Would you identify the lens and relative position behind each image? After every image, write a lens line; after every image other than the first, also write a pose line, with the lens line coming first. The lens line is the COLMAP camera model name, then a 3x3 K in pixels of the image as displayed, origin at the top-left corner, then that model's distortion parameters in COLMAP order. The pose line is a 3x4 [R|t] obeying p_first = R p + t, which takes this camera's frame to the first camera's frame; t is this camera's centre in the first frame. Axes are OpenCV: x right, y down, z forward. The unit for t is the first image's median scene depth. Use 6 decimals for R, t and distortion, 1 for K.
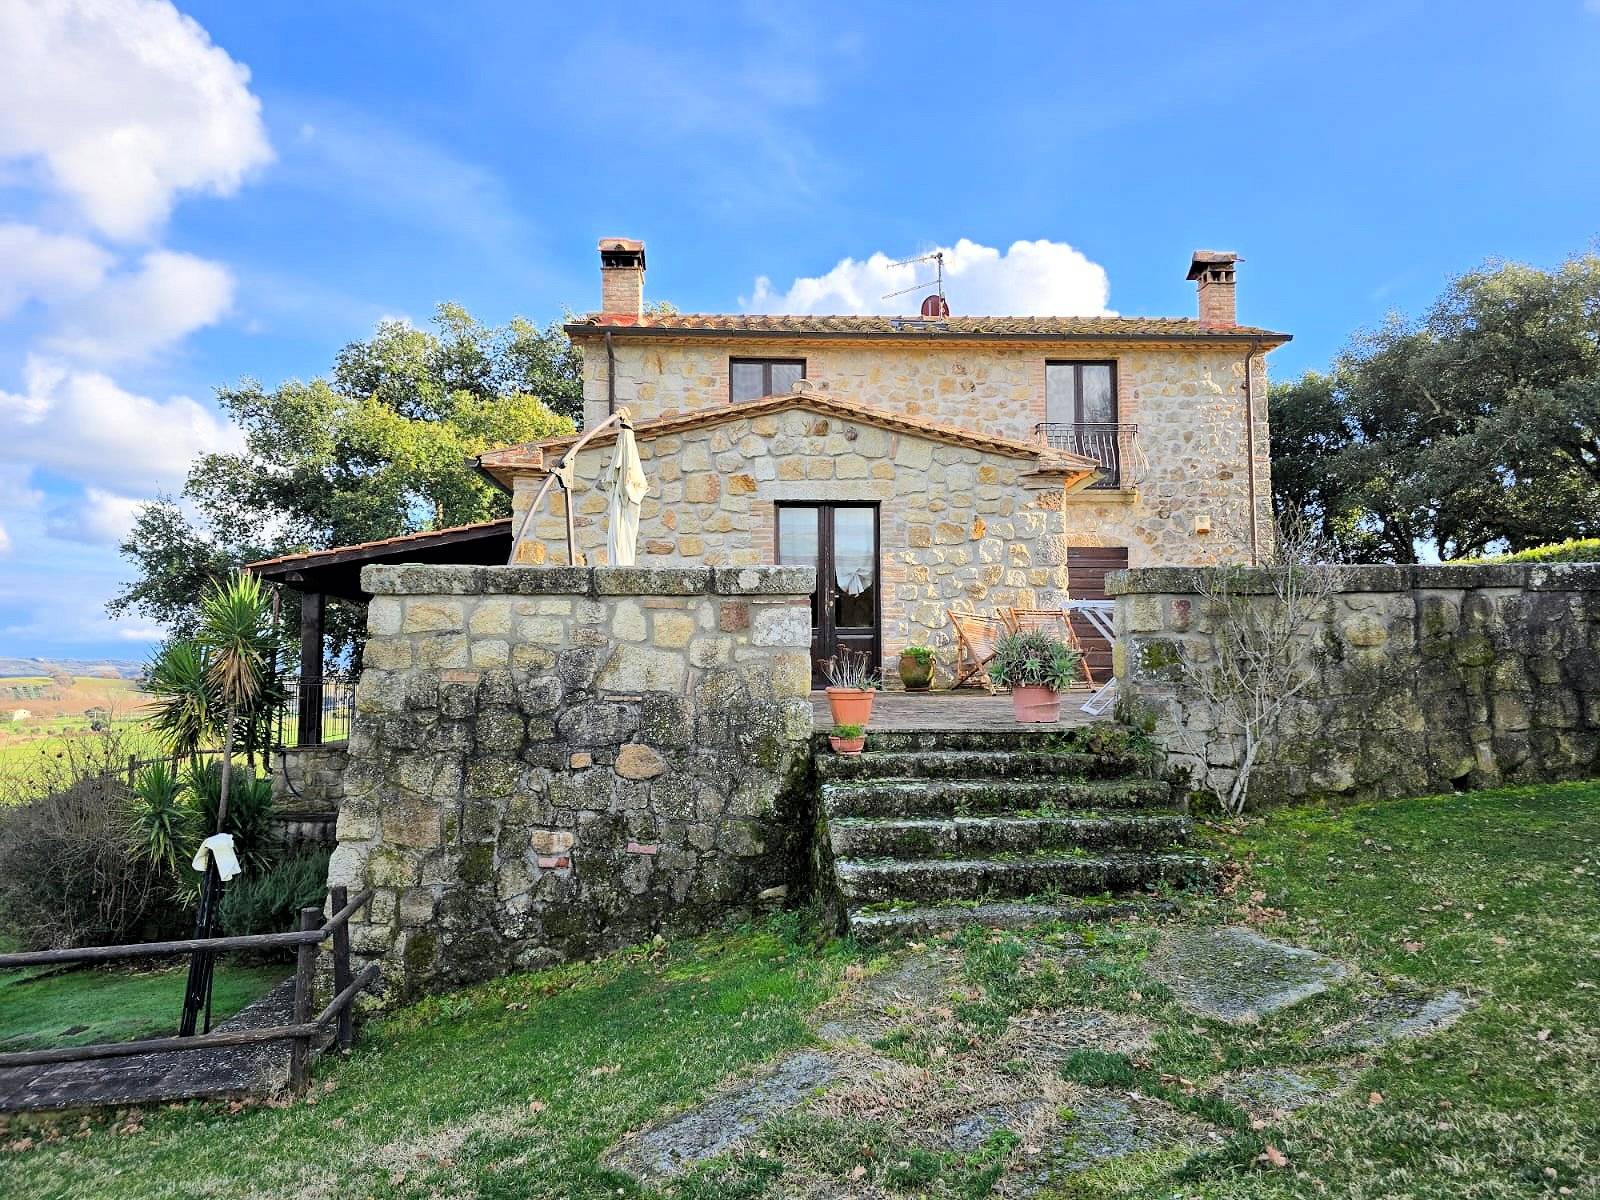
lens RADIAL K [[1081.1, 0, 800.0], [0, 1081.1, 600.0], [0, 0, 1]] dist [0.082071, -0.063921]
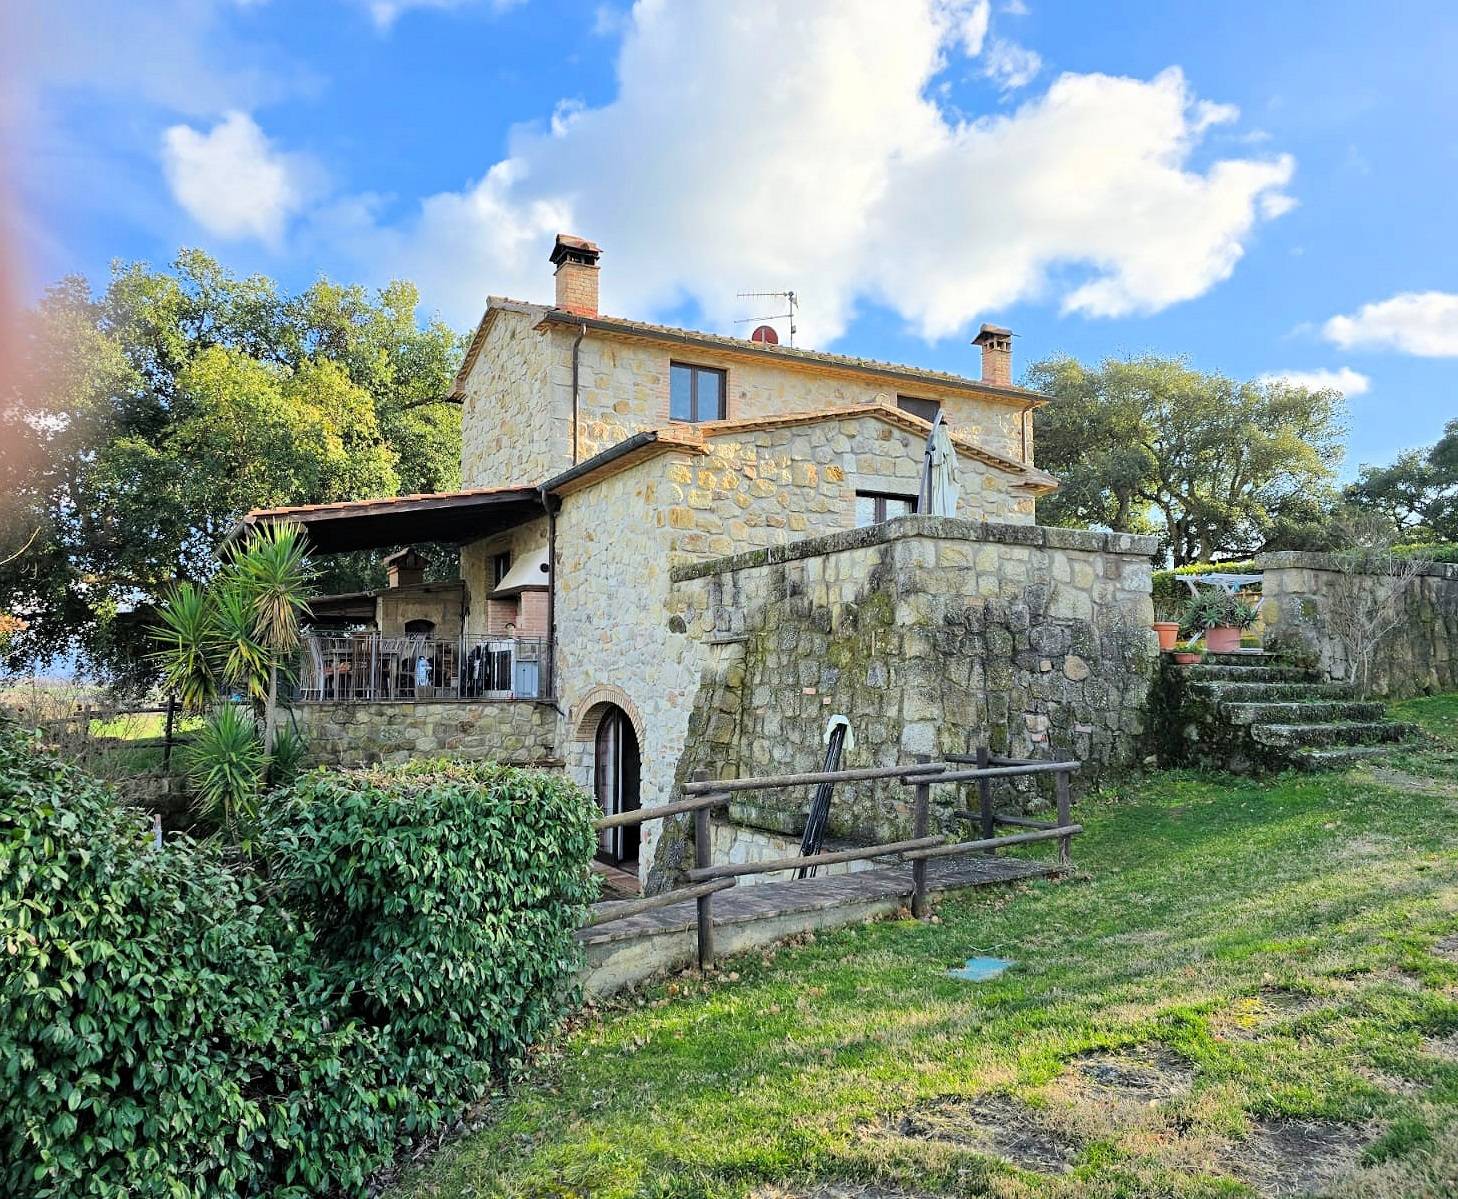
lens RADIAL K [[1063.0, 0, 729.0], [0, 1063.0, 599.5], [0, 0, 1]] dist [0.029118, -0.003070]
pose [[0.921804, 0.039614, 0.385626, -1.086051], [-0.036450, 0.999215, -0.015516, 0.098208], [-0.385938, 0.000247, 0.922525, -0.091461]]
